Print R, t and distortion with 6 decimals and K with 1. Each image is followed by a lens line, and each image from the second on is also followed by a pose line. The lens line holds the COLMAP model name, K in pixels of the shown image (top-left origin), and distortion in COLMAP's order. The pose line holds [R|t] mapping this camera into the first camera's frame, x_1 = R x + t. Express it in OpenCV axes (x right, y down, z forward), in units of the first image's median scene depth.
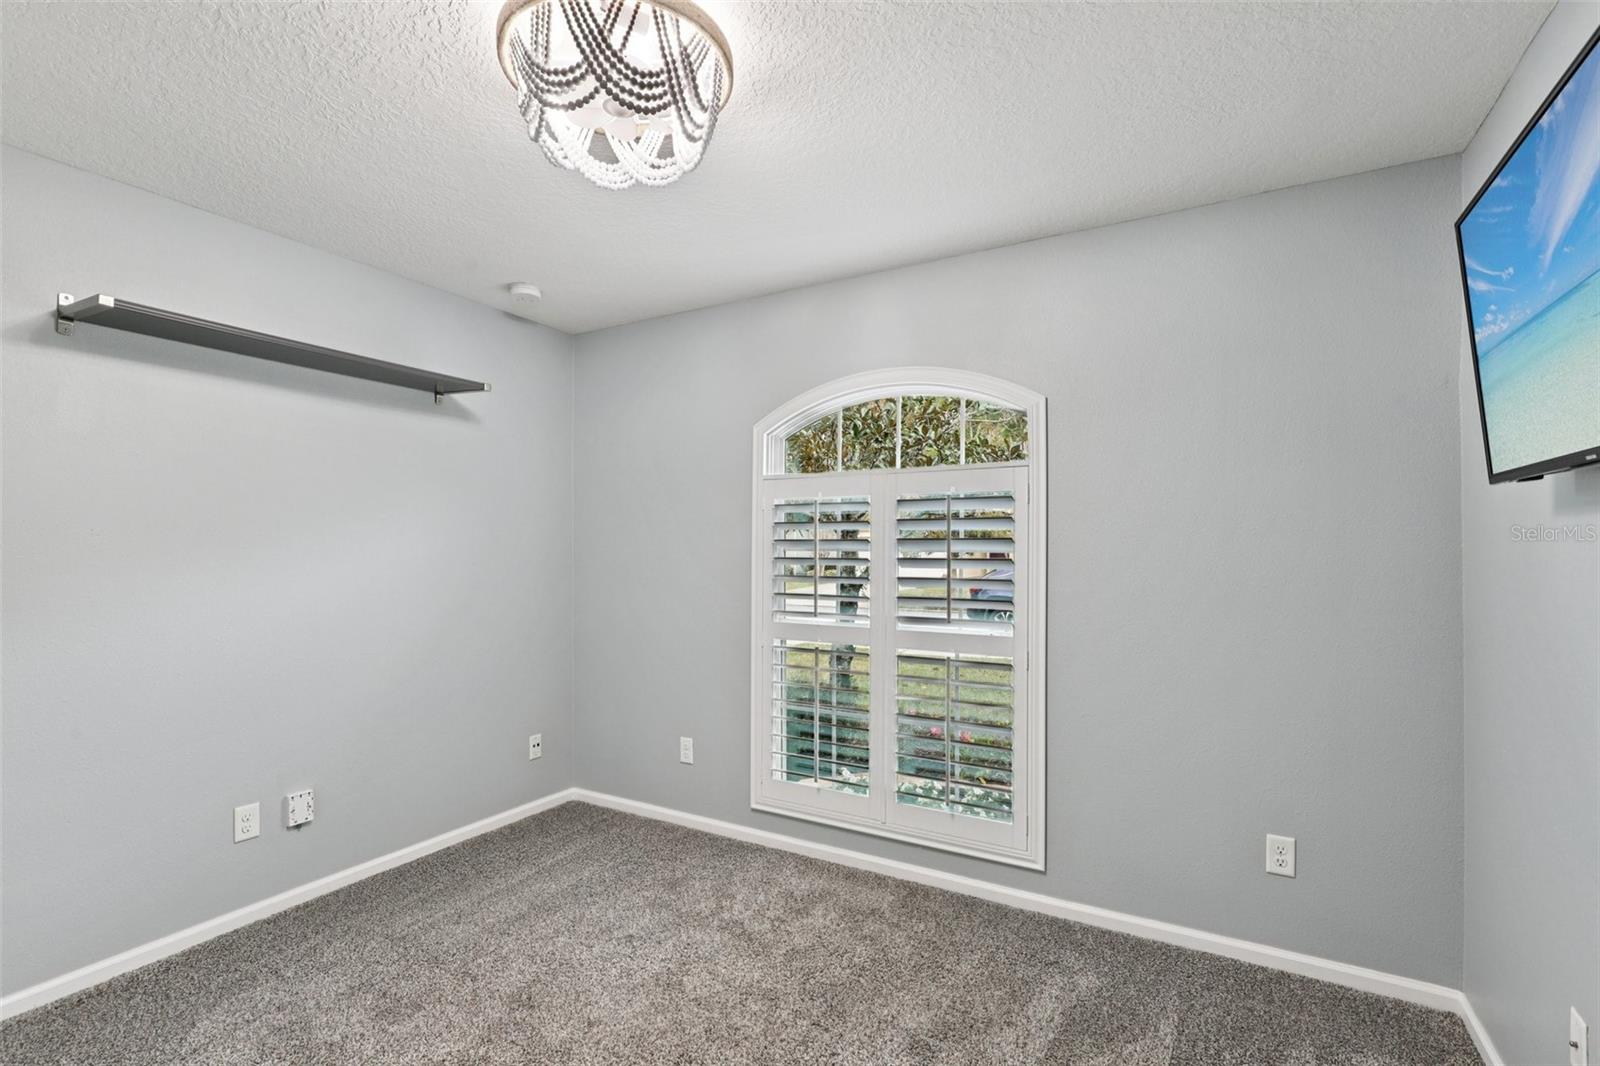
lens RADIAL K [[718.1, 0, 803.2], [0, 718.1, 541.7], [0, 0, 1]] dist [-0.001612, 0.000515]
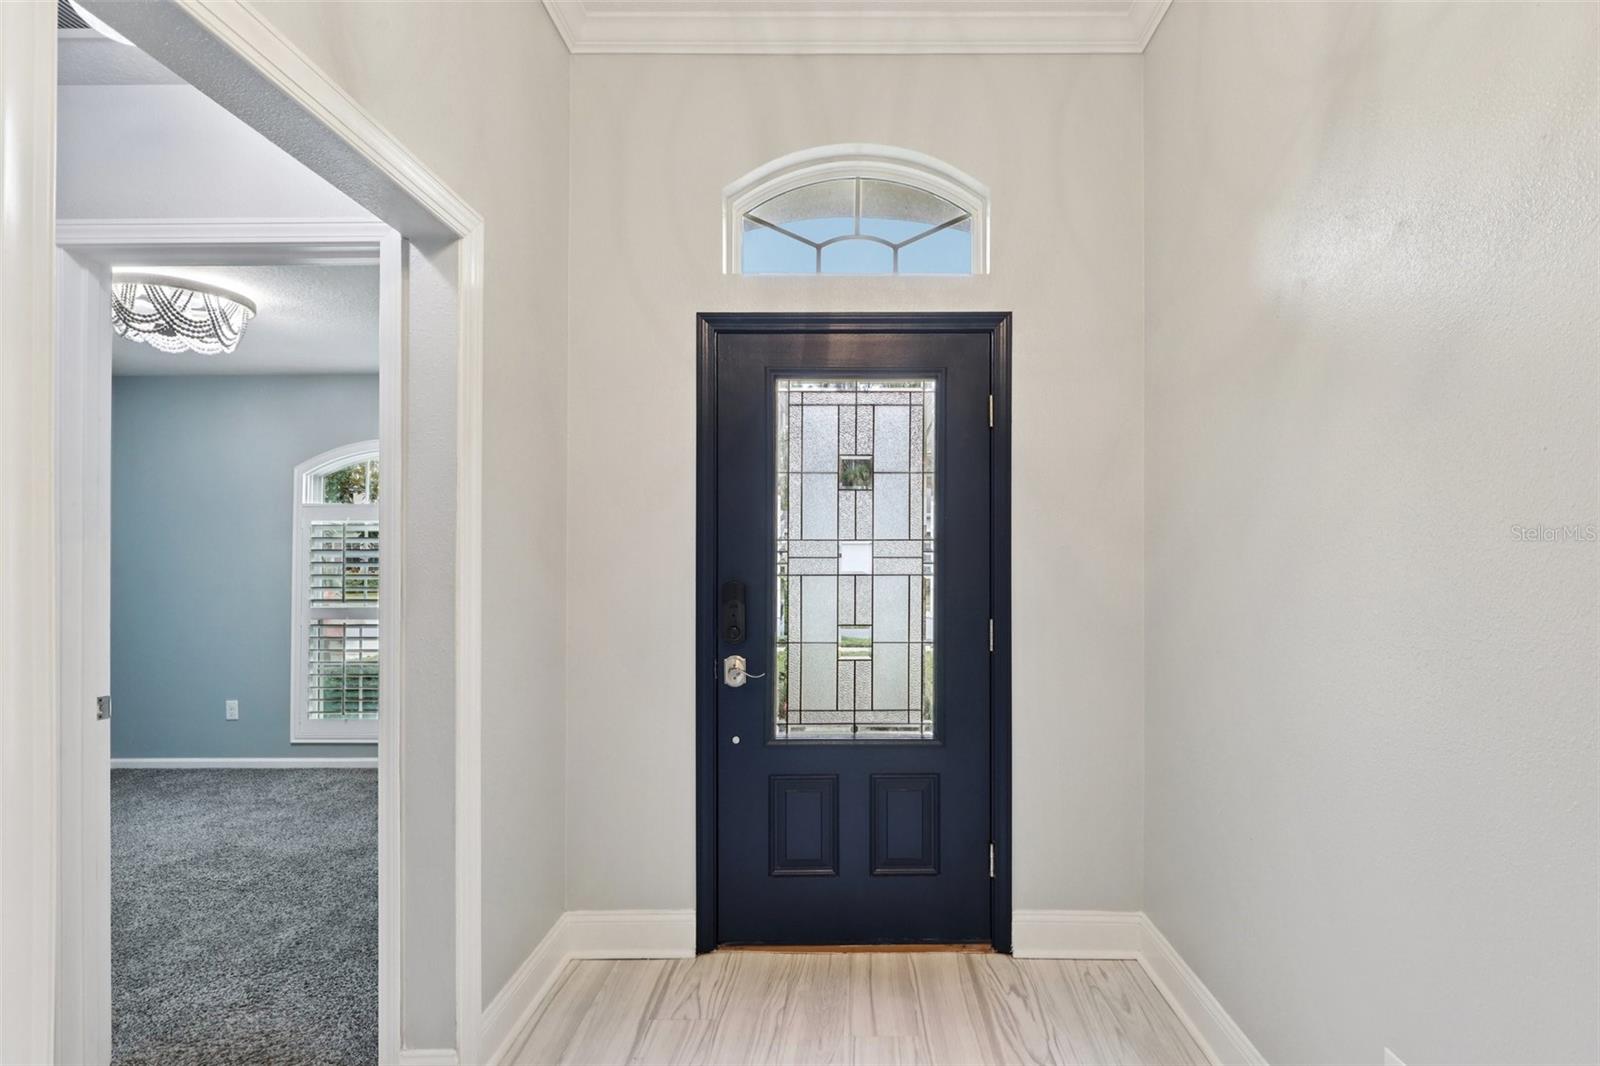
lens RADIAL K [[691.8, 0, 802.7], [0, 691.8, 552.3], [0, 0, 1]] dist [0.000739, 0.000332]
pose [[0.871971, 0.004502, 0.489536, 0.165673], [-0.004691, 0.999989, -0.000841, -0.001570], [-0.489535, -0.001564, 0.871982, -0.806875]]
